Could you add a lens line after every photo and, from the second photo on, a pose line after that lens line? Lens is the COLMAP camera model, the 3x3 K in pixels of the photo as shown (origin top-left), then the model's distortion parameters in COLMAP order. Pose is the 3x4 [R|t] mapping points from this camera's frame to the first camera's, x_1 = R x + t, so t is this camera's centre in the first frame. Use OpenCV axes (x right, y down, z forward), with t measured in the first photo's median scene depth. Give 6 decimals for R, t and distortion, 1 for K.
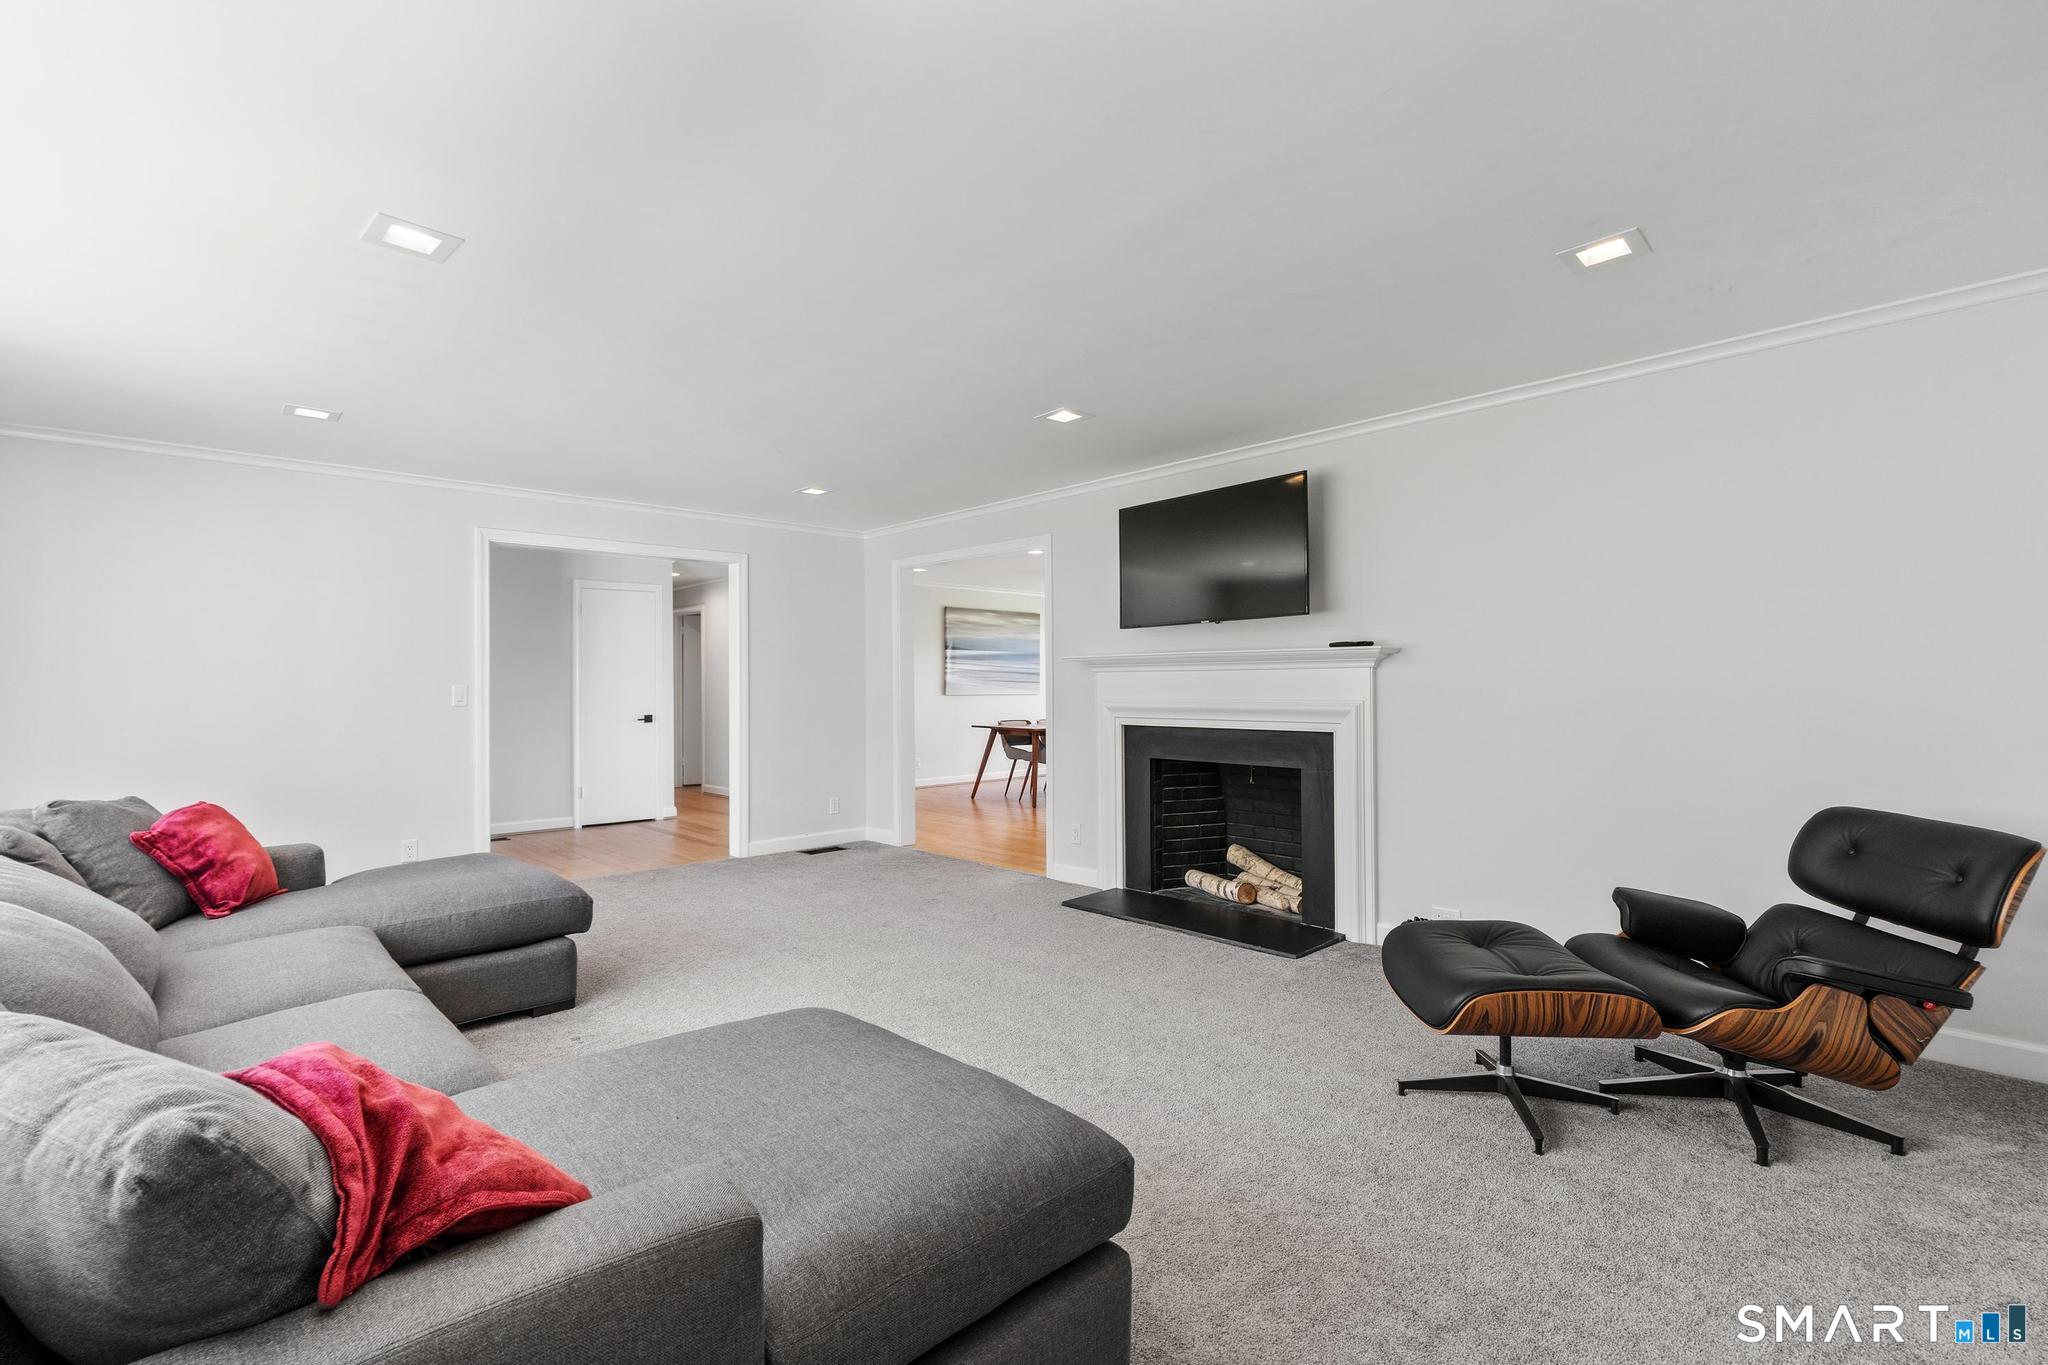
lens RADIAL K [[922.9, 0, 1023.9], [0, 922.9, 678.9], [0, 0, 1]] dist [-0.004314, 0.000767]
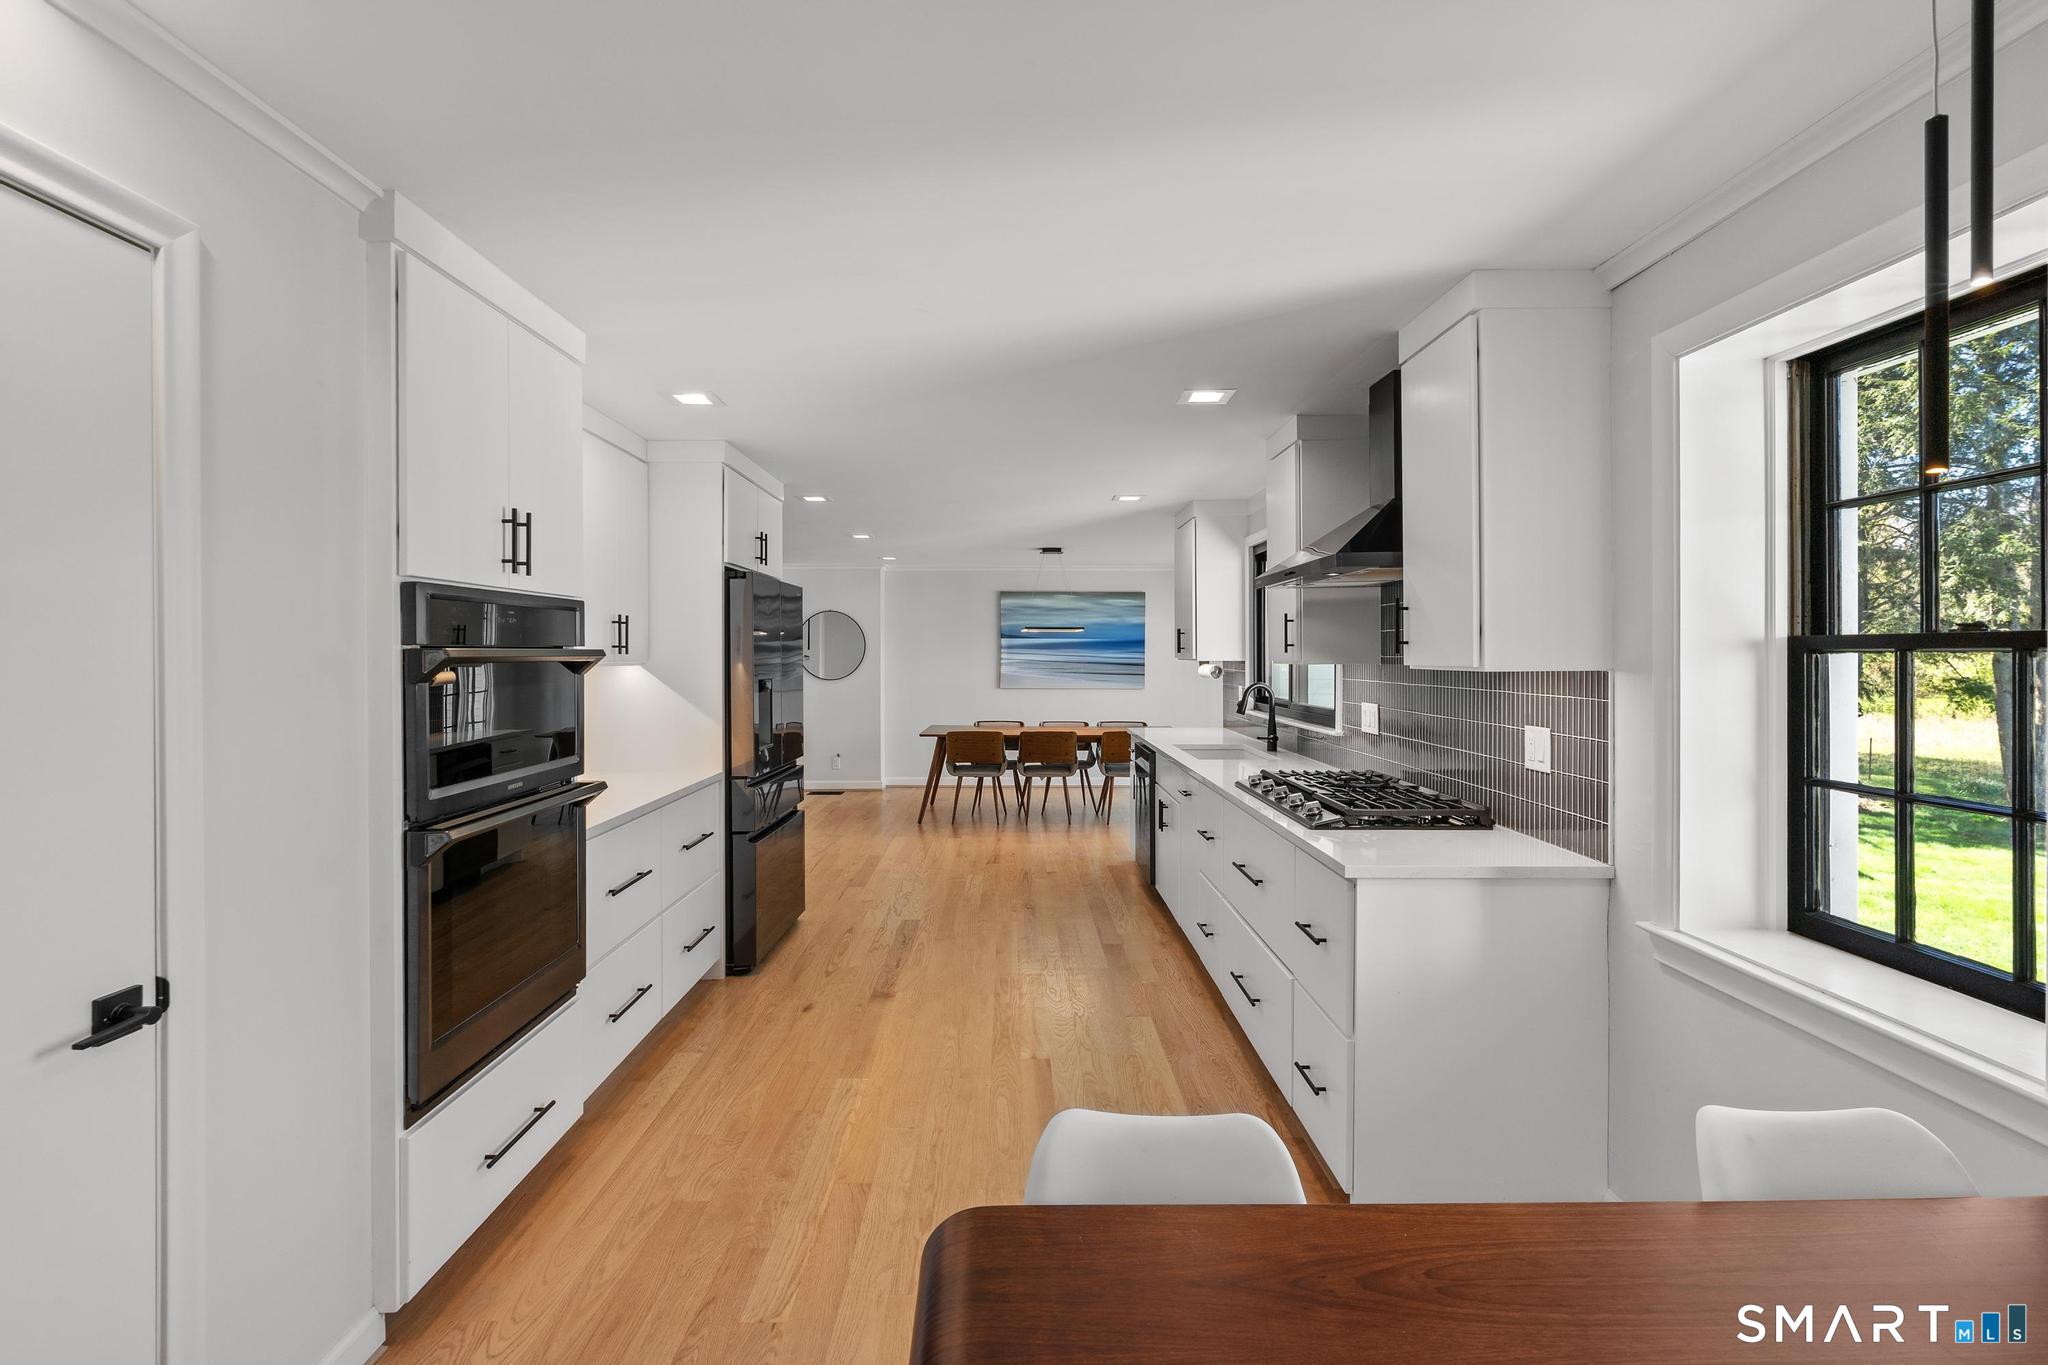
lens RADIAL K [[922.9, 0, 1016.1], [0, 922.9, 654.8], [0, 0, 1]] dist [-0.004314, 0.000767]
pose [[0.719791, 0.002028, -0.694188, 0.553640], [-0.001834, 0.999998, 0.001020, -0.016385], [0.694189, 0.000539, 0.719793, 0.352474]]
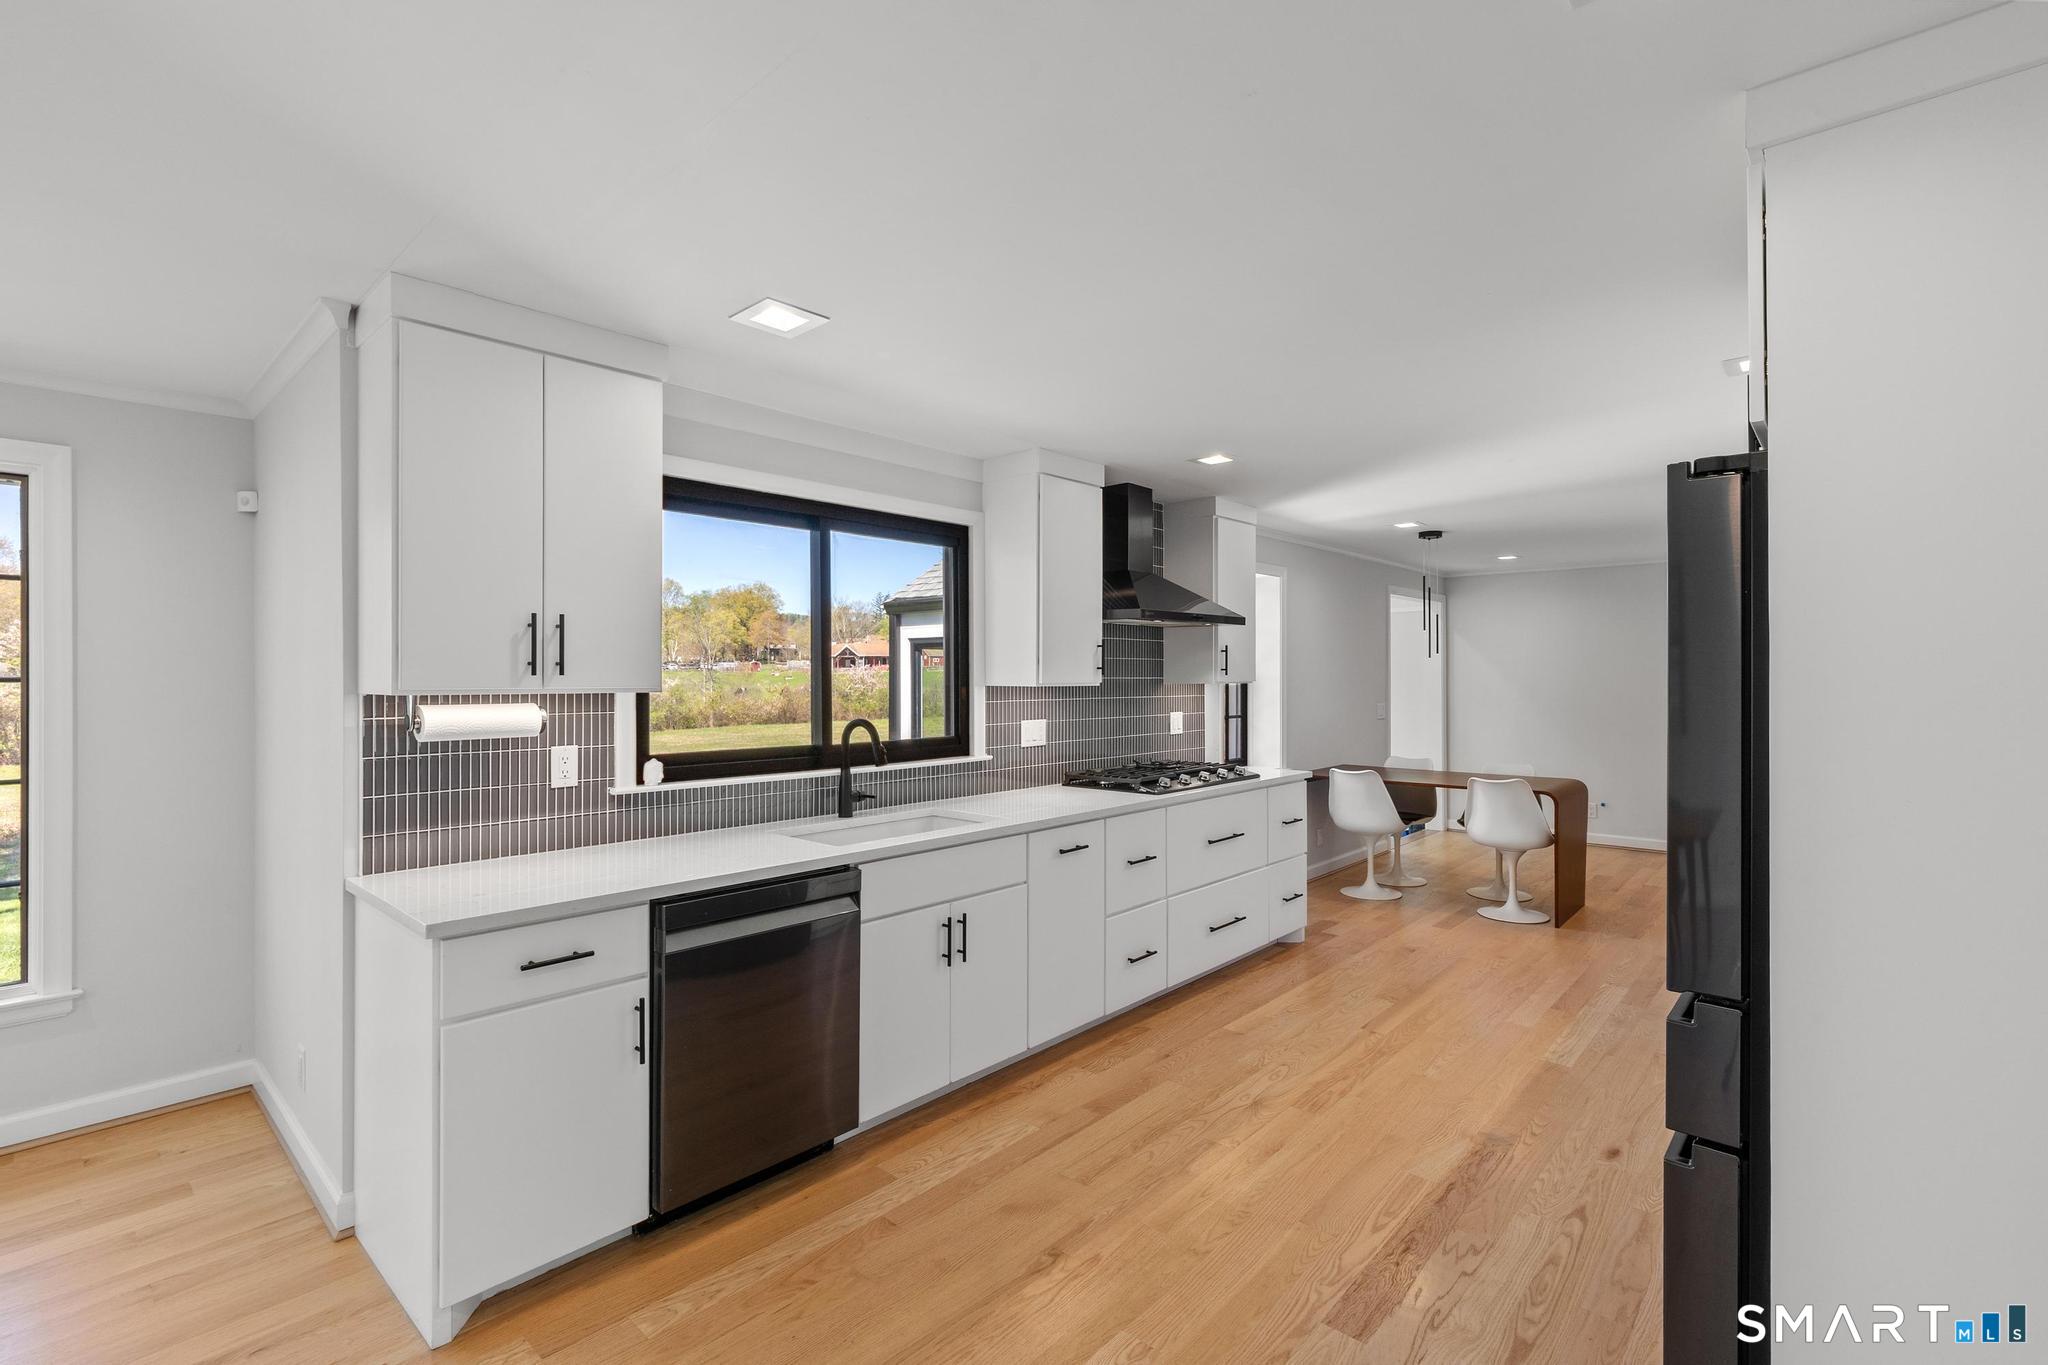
lens RADIAL K [[922.9, 0, 1014.6], [0, 922.9, 676.1], [0, 0, 1]] dist [-0.004314, 0.000767]
pose [[-0.050218, 0.002173, 0.998736, 0.027814], [0.006197, 0.999979, -0.001864, -0.016029], [-0.998719, 0.006096, -0.050231, 0.713219]]
